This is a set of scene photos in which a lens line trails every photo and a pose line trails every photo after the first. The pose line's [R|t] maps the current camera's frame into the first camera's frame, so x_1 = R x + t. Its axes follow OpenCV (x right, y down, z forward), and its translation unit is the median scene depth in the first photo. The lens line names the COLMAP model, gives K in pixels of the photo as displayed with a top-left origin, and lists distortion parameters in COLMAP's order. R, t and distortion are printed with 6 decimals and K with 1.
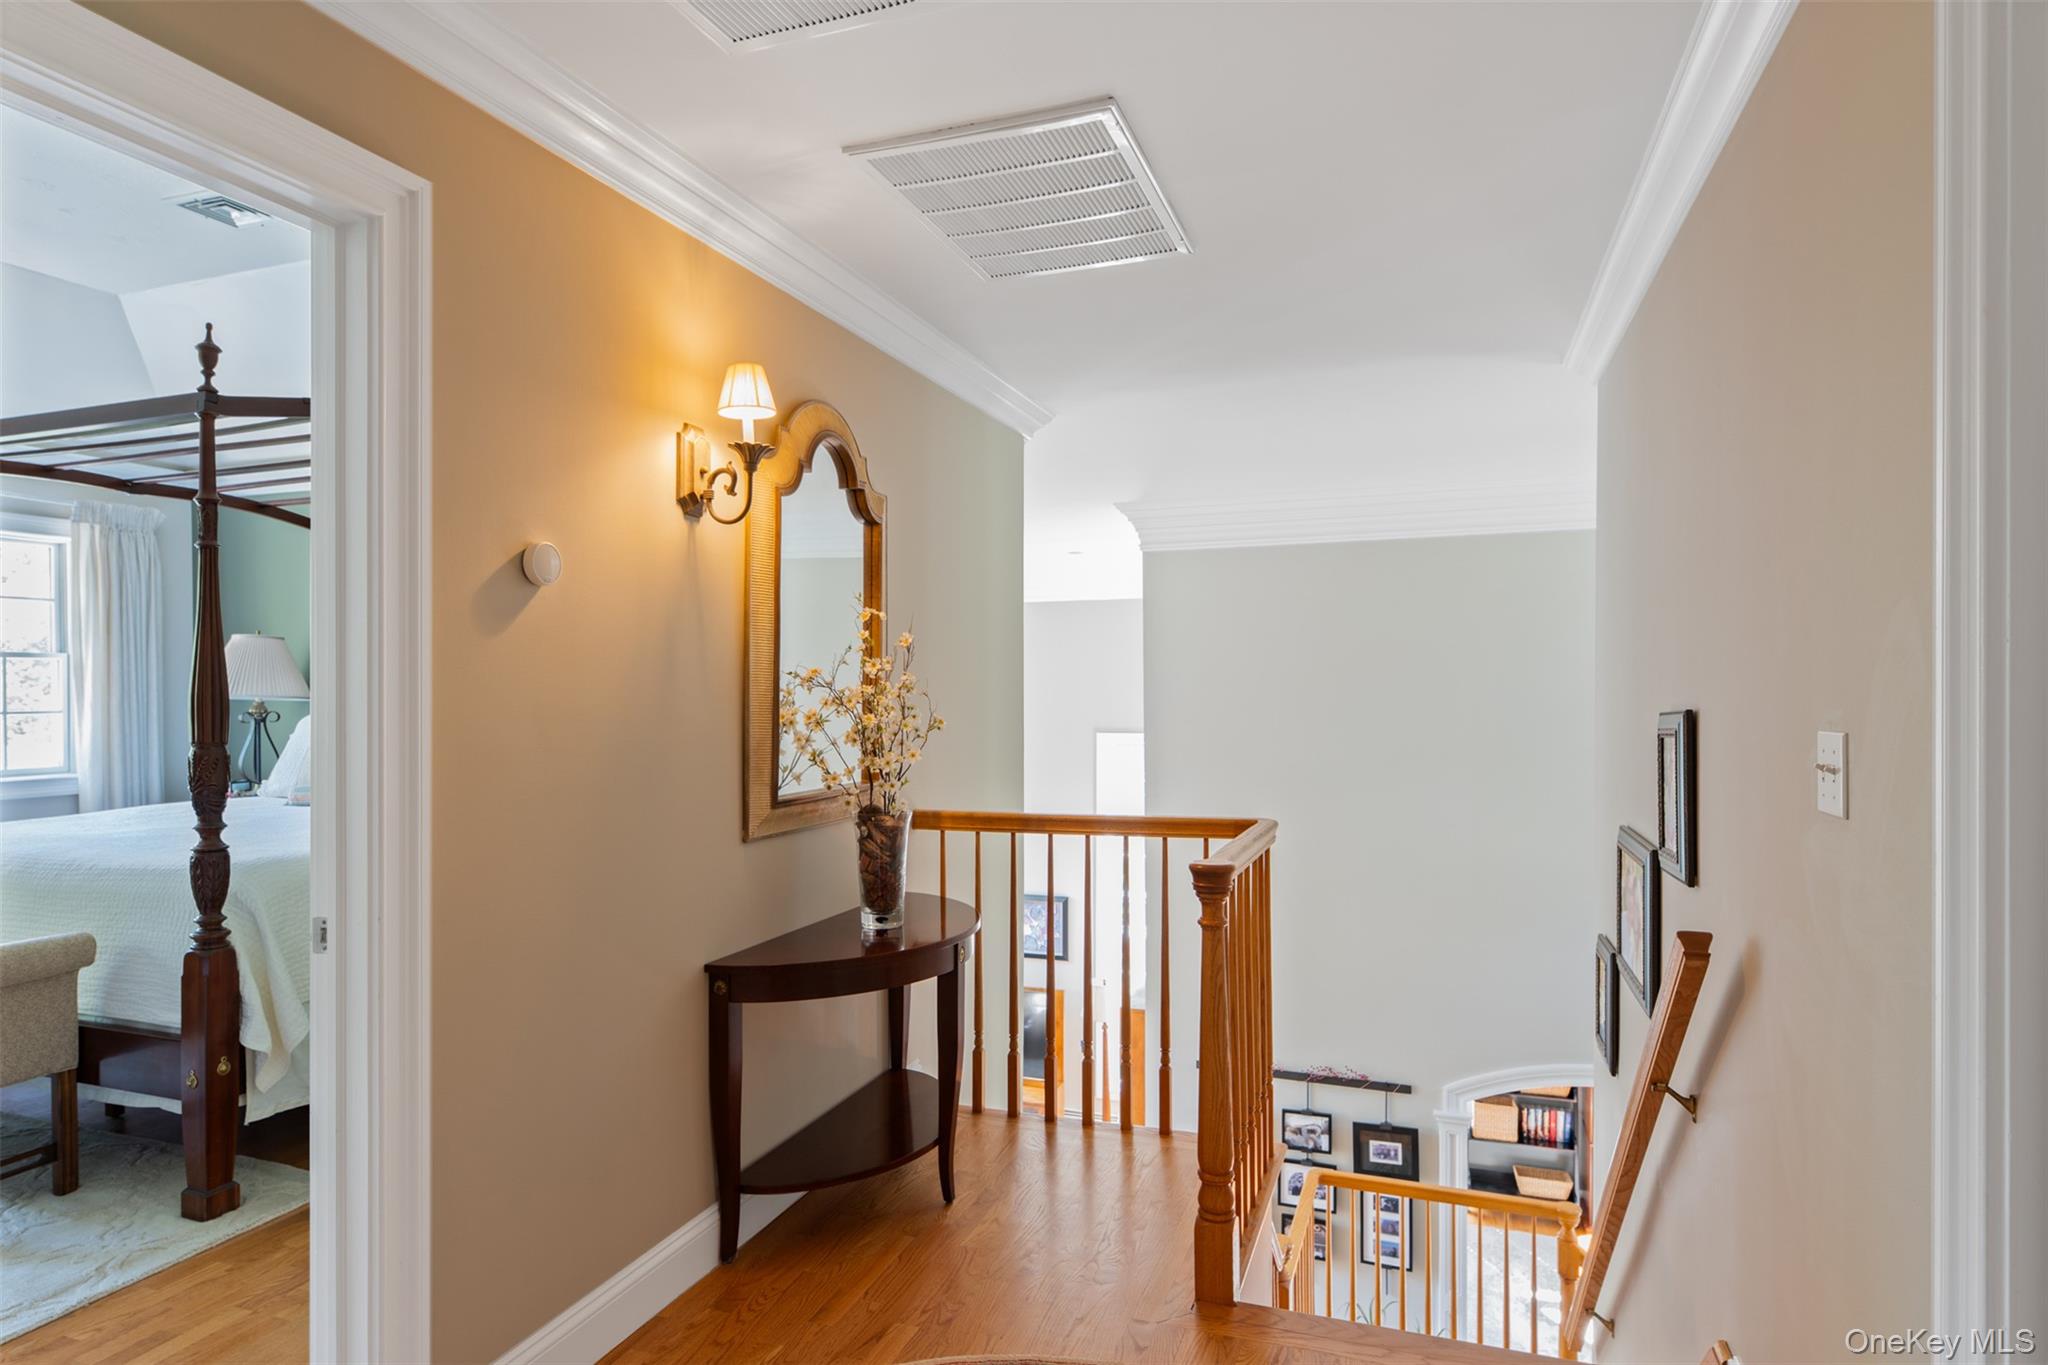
lens RADIAL K [[1078.7, 0, 1025.8], [0, 1078.7, 692.0], [0, 0, 1]] dist [0.006244, 0.001116]
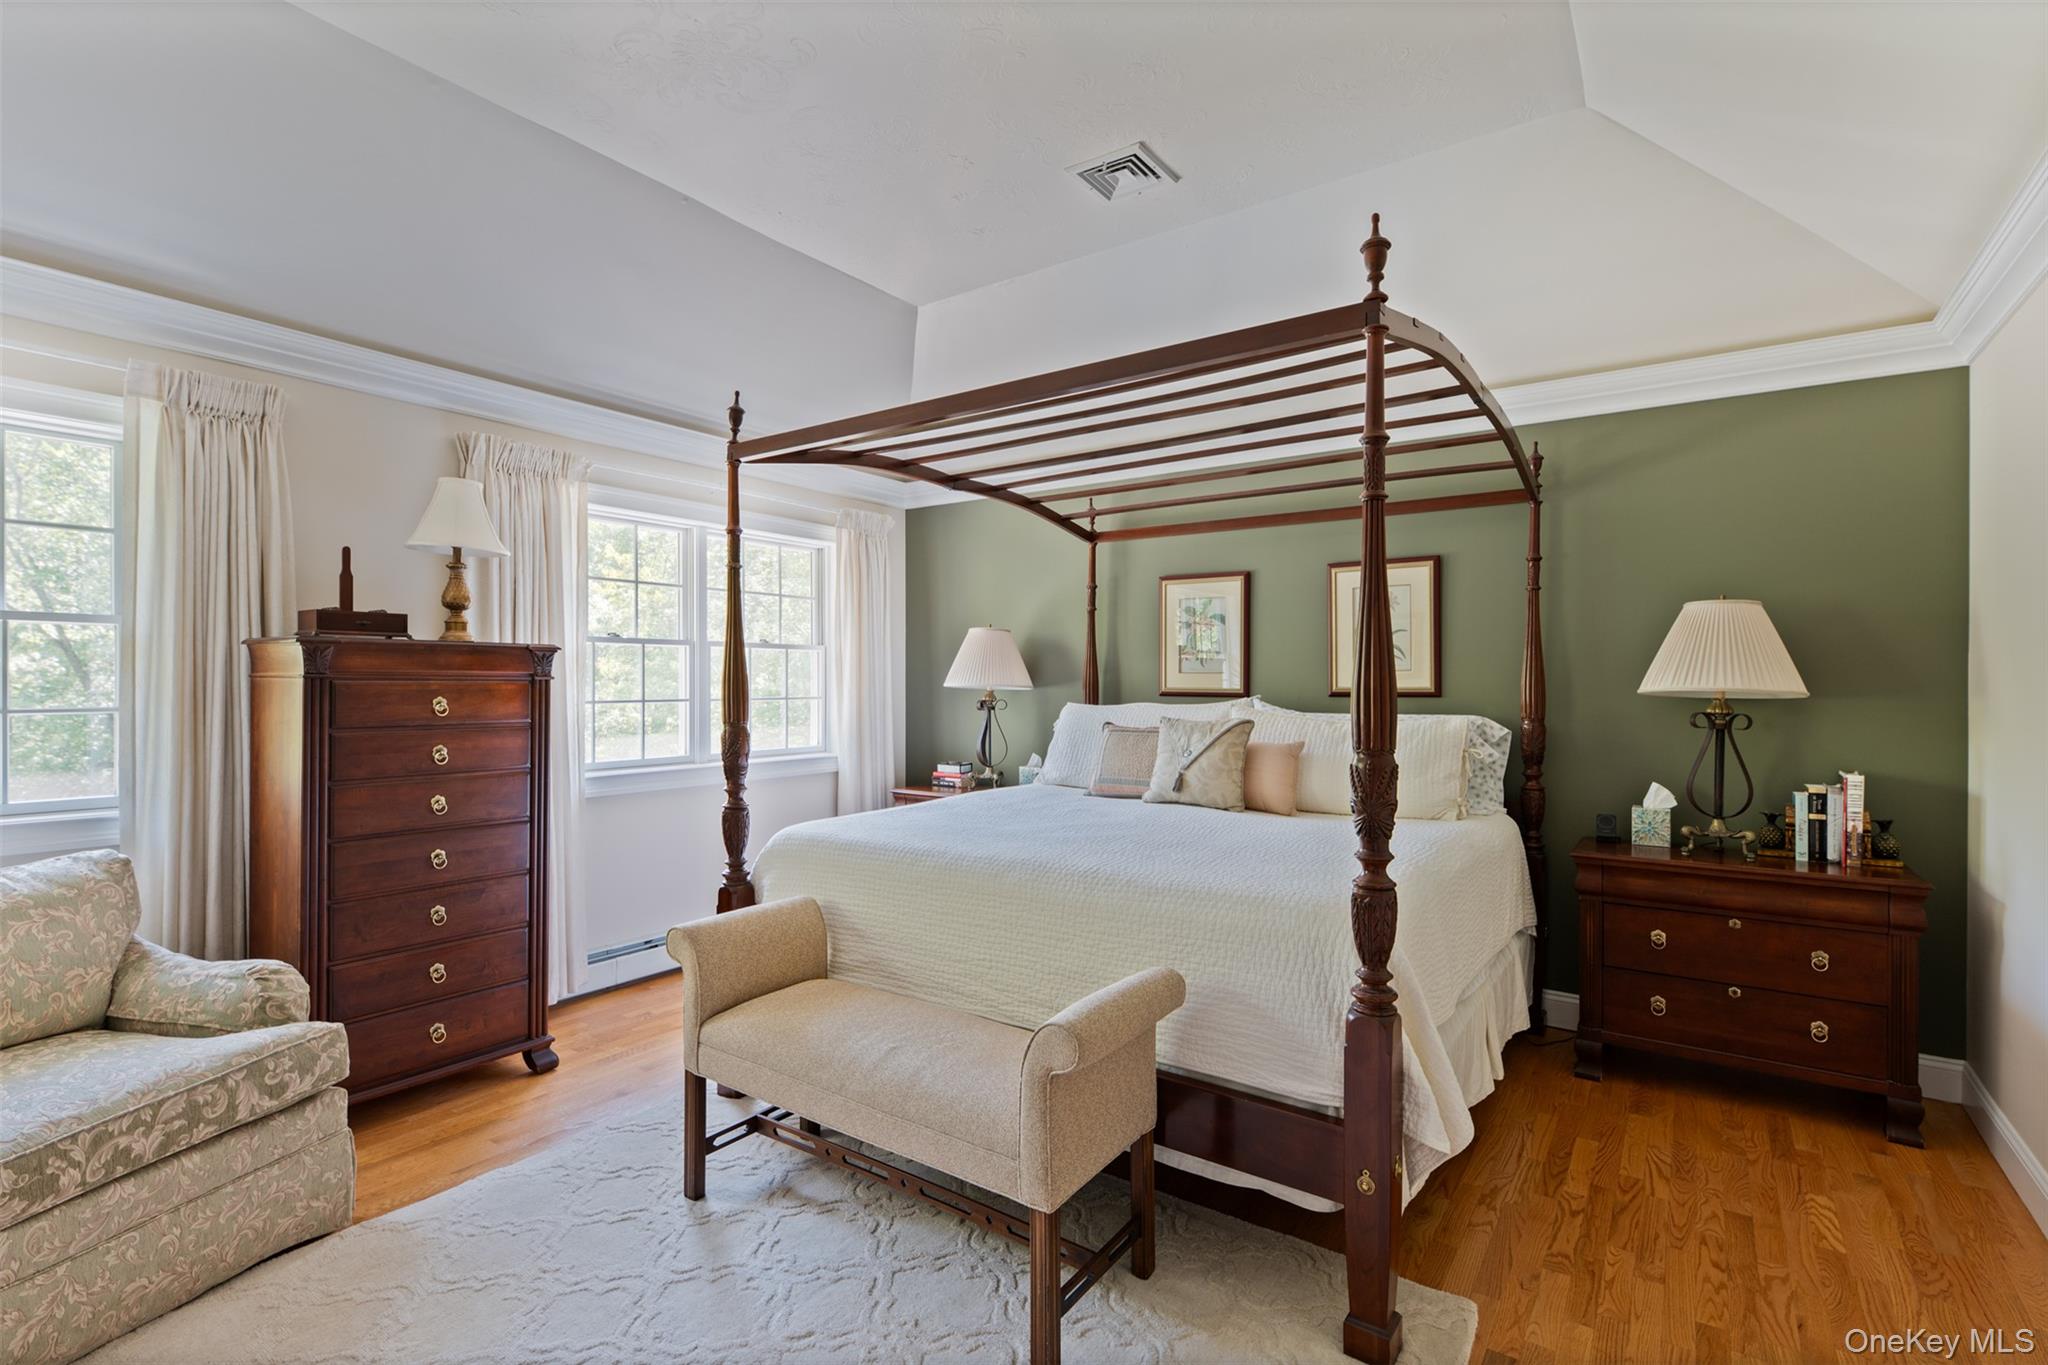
lens RADIAL K [[916.3, 0, 1021.7], [0, 916.3, 681.4], [0, 0, 1]] dist [0.002099, -0.000710]
pose [[0.965210, -0.005131, -0.261427, -0.782644], [0.005464, 0.999985, 0.000548, -0.004524], [0.261420, -0.001958, 0.965223, 0.277992]]
